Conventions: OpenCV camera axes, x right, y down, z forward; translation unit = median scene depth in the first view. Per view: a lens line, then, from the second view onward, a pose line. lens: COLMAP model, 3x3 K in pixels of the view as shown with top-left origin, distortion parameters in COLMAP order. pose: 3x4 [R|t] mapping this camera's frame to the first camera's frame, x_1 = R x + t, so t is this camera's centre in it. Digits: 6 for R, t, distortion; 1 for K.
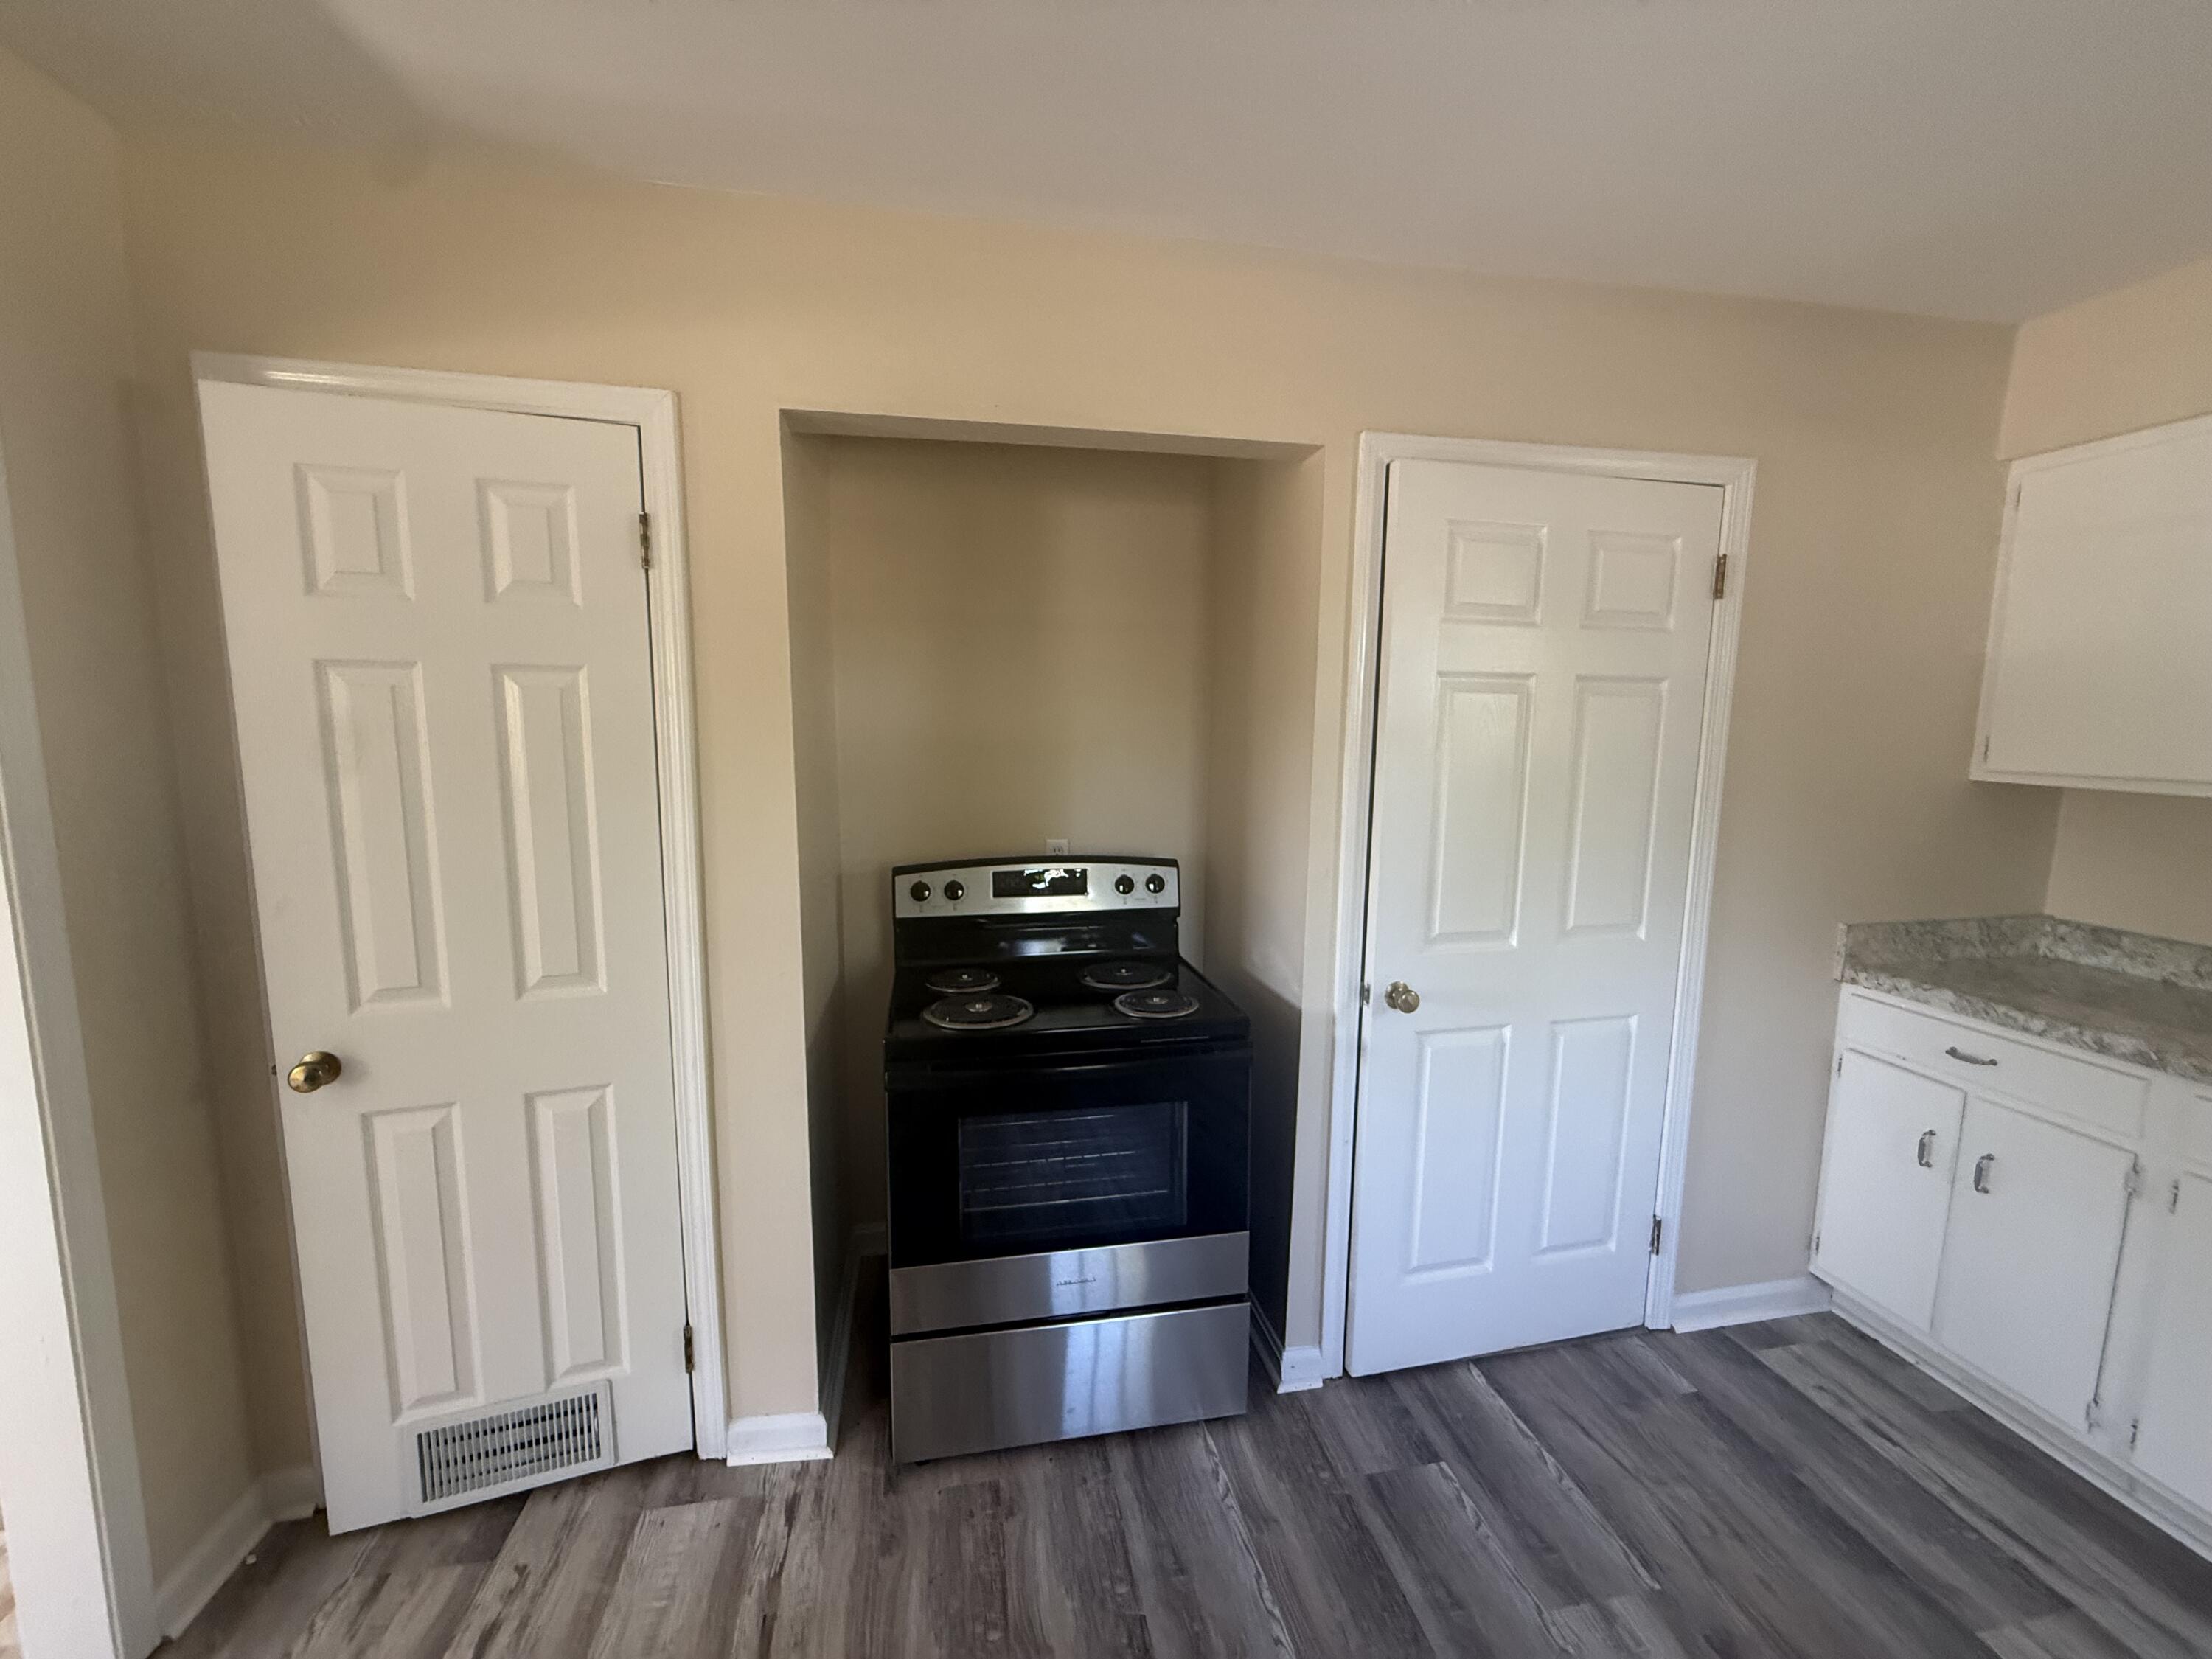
lens RADIAL K [[880.4, 0, 1106.0], [0, 880.4, 829.5], [0, 0, 1]] dist [0.000679, 0.000076]
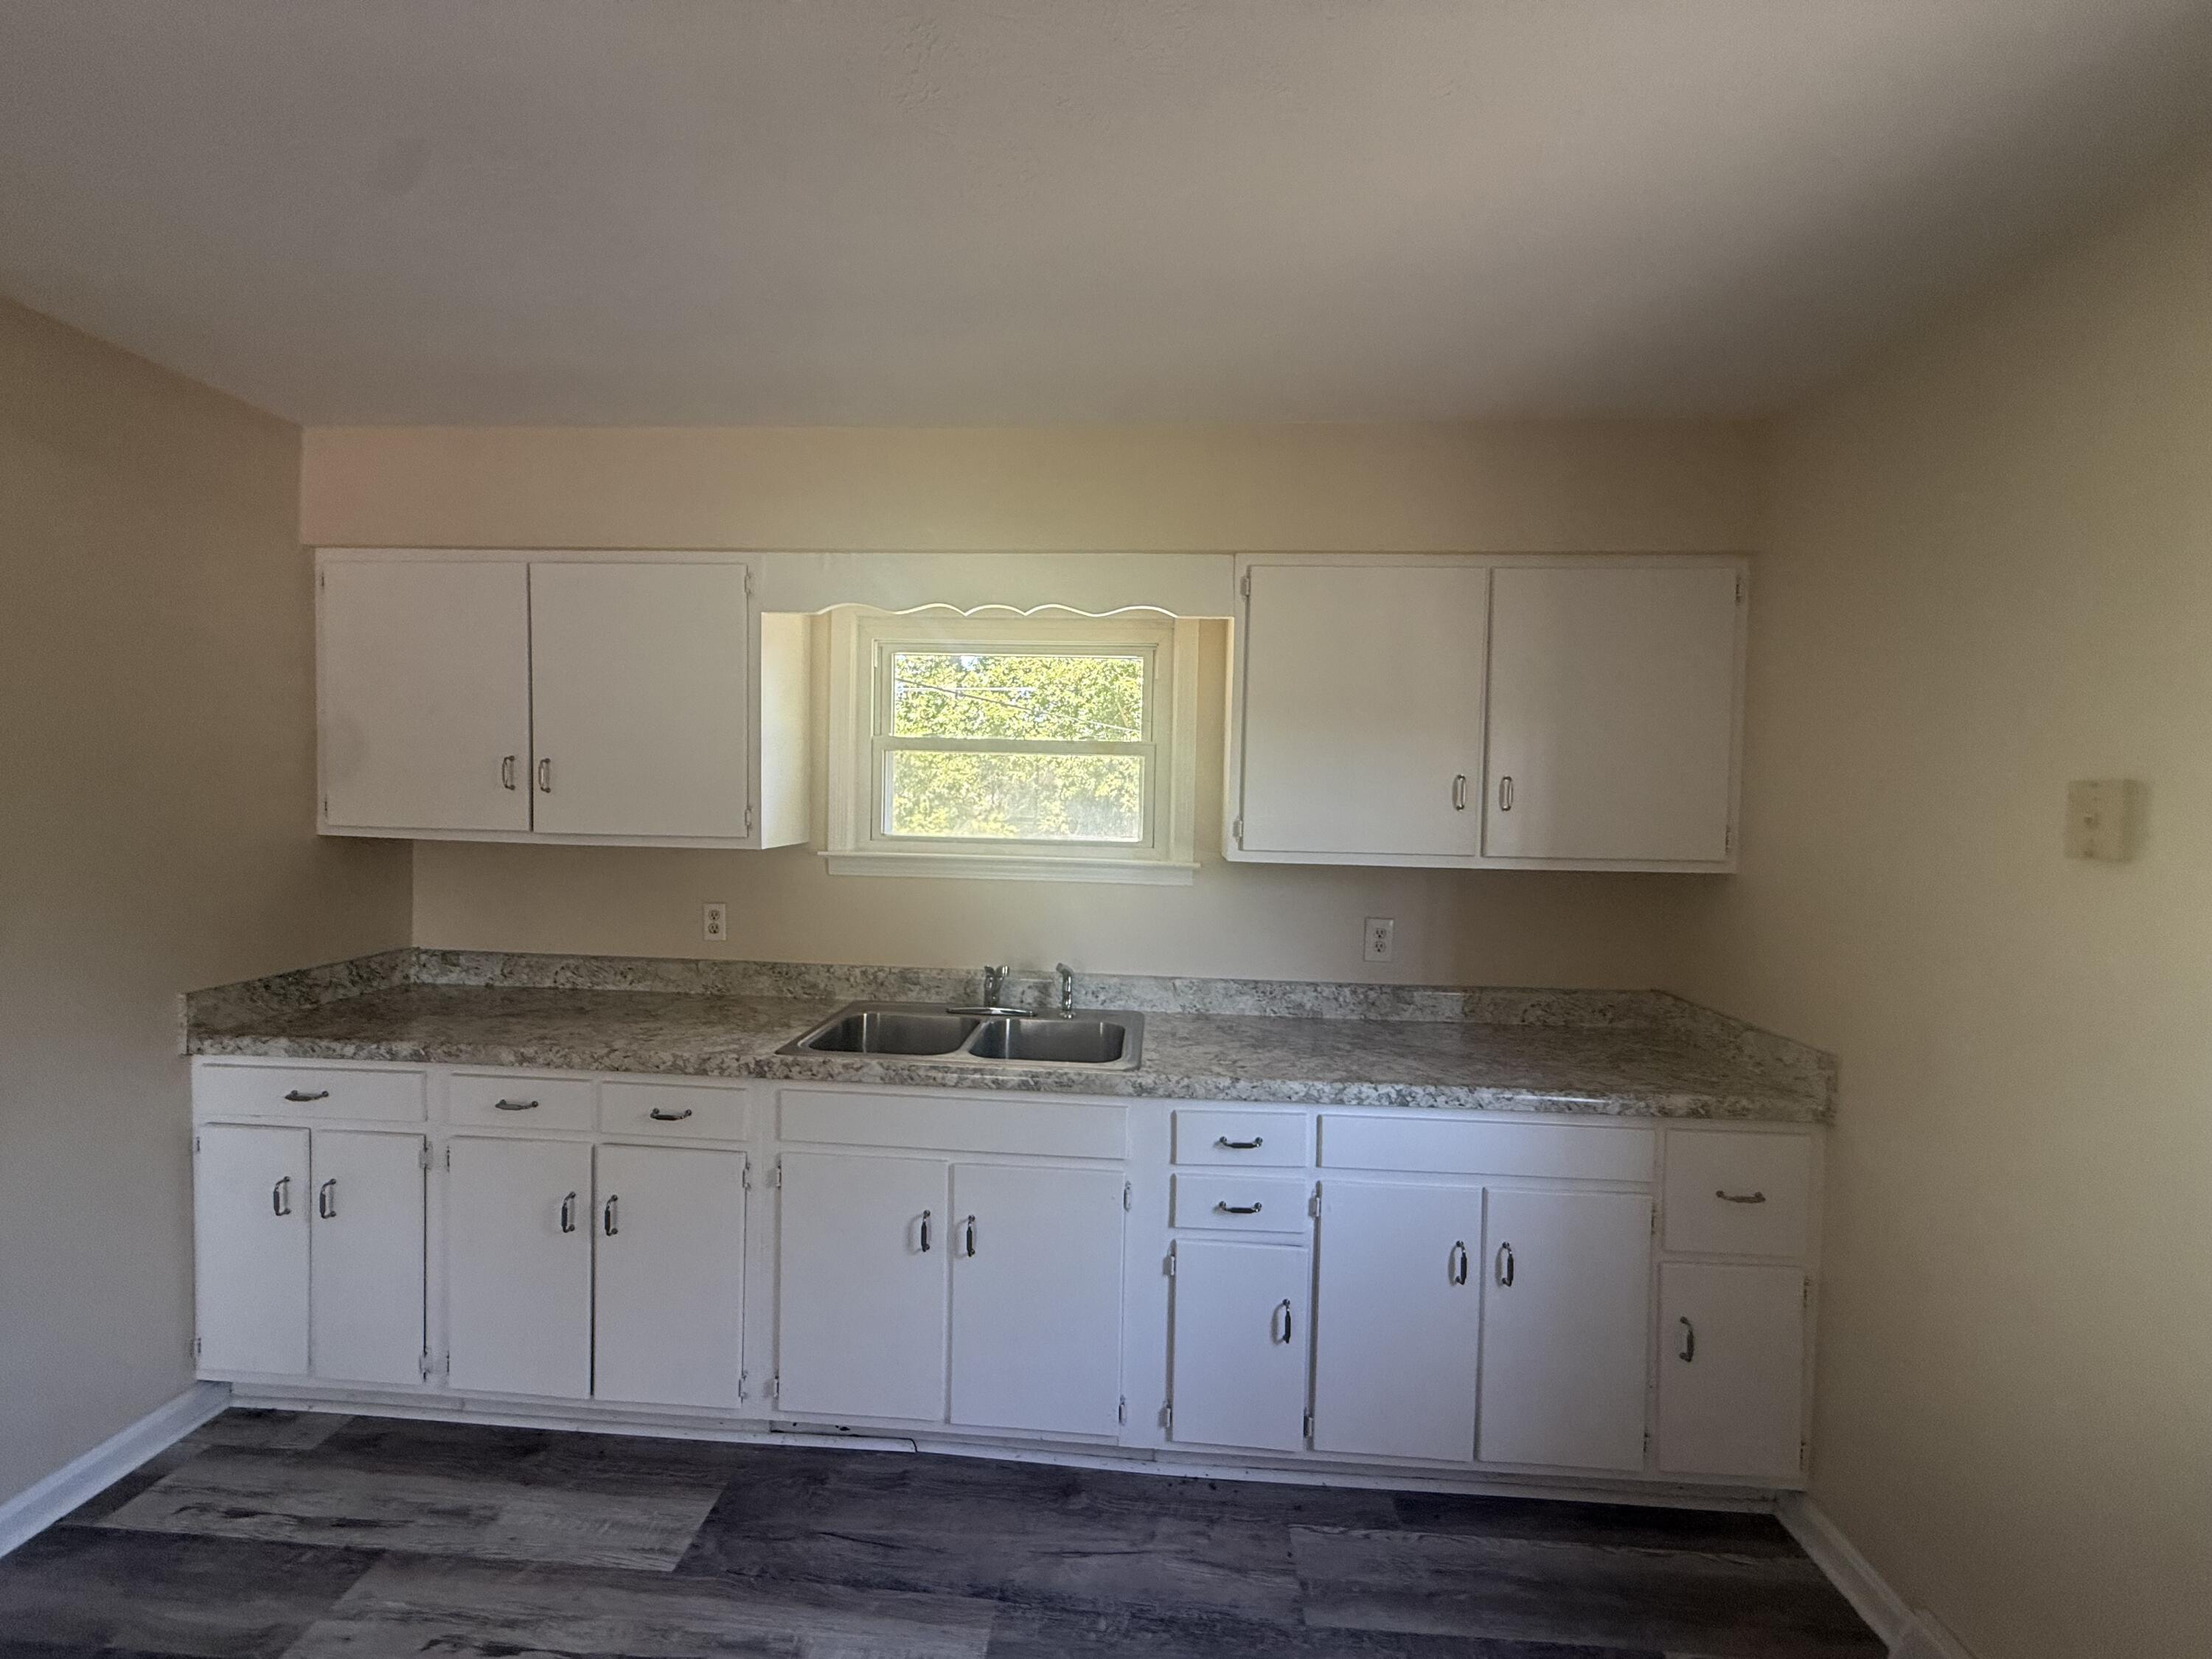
lens RADIAL K [[880.4, 0, 1106.0], [0, 880.4, 829.5], [0, 0, 1]] dist [0.000679, 0.000076]
pose [[0.250934, -0.033902, 0.967410, 0.190718], [0.099922, 0.994955, 0.008948, 0.024493], [-0.962833, 0.094420, 0.253055, -0.204172]]
